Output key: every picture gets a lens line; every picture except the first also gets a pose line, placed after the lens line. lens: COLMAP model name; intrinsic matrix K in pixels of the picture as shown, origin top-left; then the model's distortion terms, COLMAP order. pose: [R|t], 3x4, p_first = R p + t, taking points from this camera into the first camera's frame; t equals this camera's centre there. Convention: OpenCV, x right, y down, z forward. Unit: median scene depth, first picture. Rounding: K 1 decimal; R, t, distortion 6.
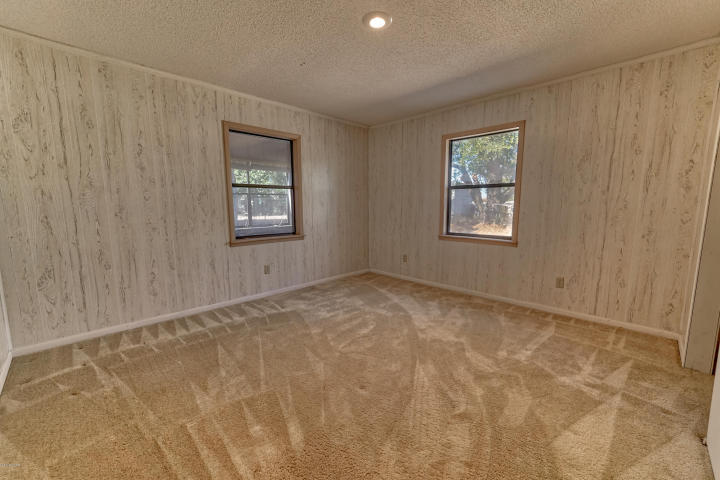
lens RADIAL K [[293.0, 0, 362.6], [0, 293.0, 240.6], [0, 0, 1]] dist [-0.002210, 0.000692]
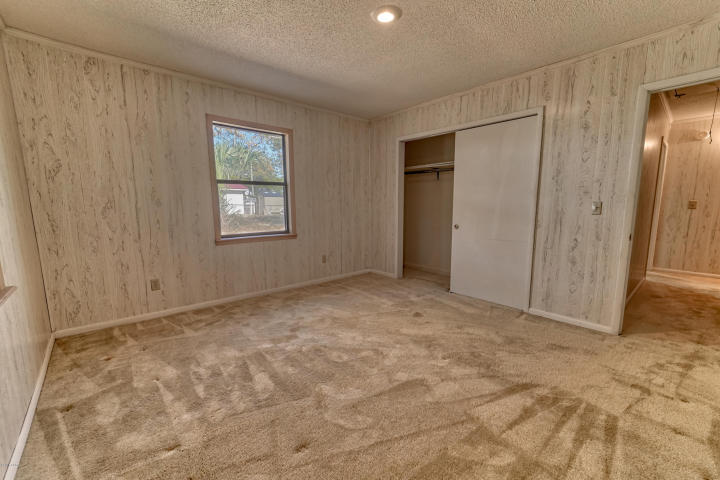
lens RADIAL K [[293.0, 0, 362.8], [0, 293.0, 243.4], [0, 0, 1]] dist [-0.002210, 0.000692]
pose [[0.073363, -0.136006, 0.987988, -0.577997], [0.126282, 0.983950, 0.126073, -0.068808], [-0.989278, 0.115516, 0.089361, 0.611460]]
